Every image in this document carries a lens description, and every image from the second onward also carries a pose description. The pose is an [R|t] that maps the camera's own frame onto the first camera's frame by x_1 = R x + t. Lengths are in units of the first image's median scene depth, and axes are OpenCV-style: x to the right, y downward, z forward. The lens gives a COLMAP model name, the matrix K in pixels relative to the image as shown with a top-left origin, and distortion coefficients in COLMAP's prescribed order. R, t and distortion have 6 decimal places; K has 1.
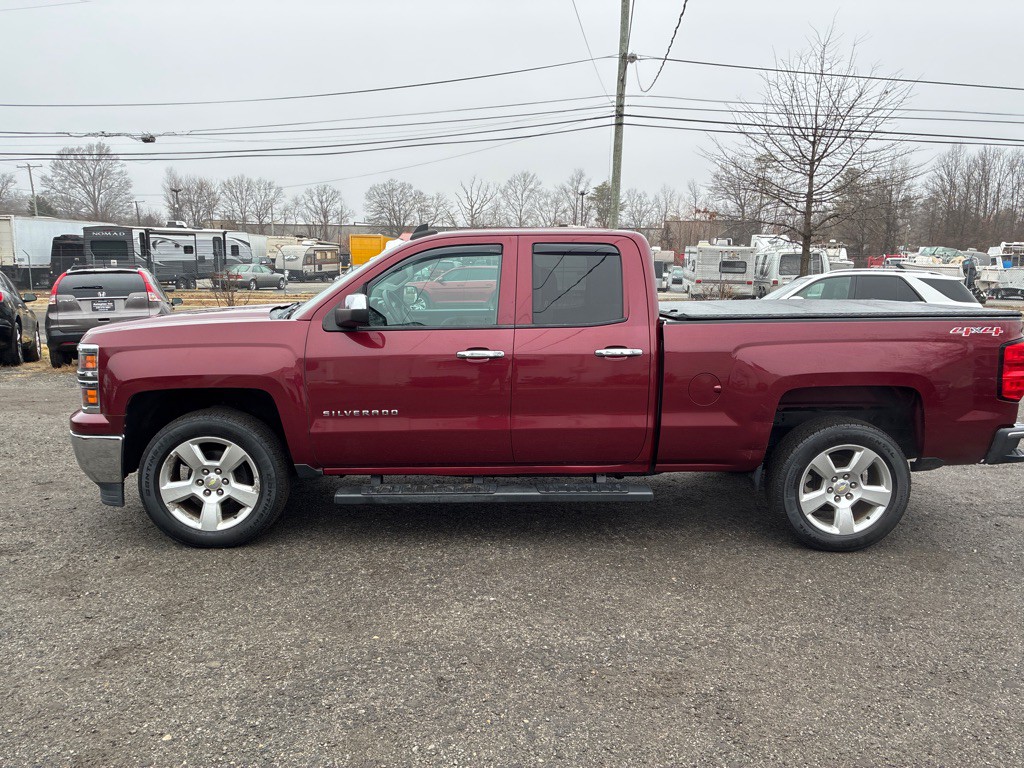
lens RADIAL K [[770.3, 0, 519.3], [0, 770.3, 385.8], [0, 0, 1]] dist [0.047105, -0.057399]
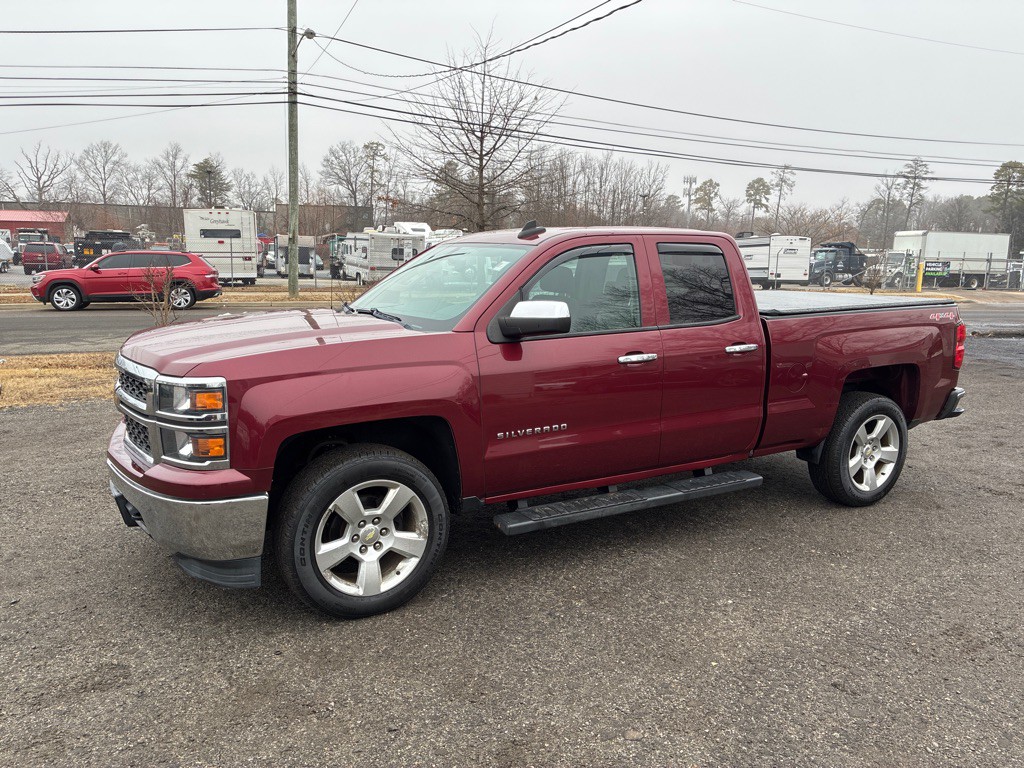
lens RADIAL K [[770.3, 0, 517.2], [0, 770.3, 388.1], [0, 0, 1]] dist [0.047105, -0.057399]
pose [[0.879710, -0.078713, 0.468950, -0.161337], [0.068385, 0.996895, 0.039043, -0.013037], [-0.470567, -0.002278, 0.882361, 0.054096]]
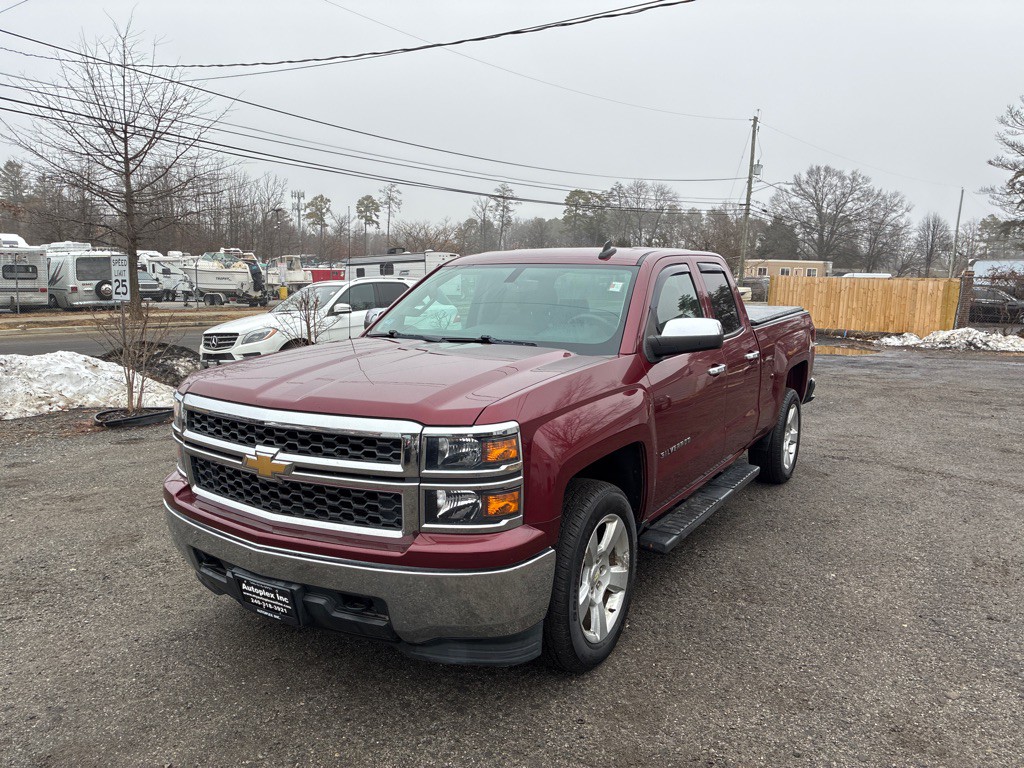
lens RADIAL K [[770.3, 0, 522.5], [0, 770.3, 389.2], [0, 0, 1]] dist [0.047105, -0.057399]
pose [[0.546370, -0.132396, 0.827013, -0.266952], [0.131214, 0.988765, 0.071604, -0.031064], [-0.827202, 0.069393, 0.557604, 0.159738]]
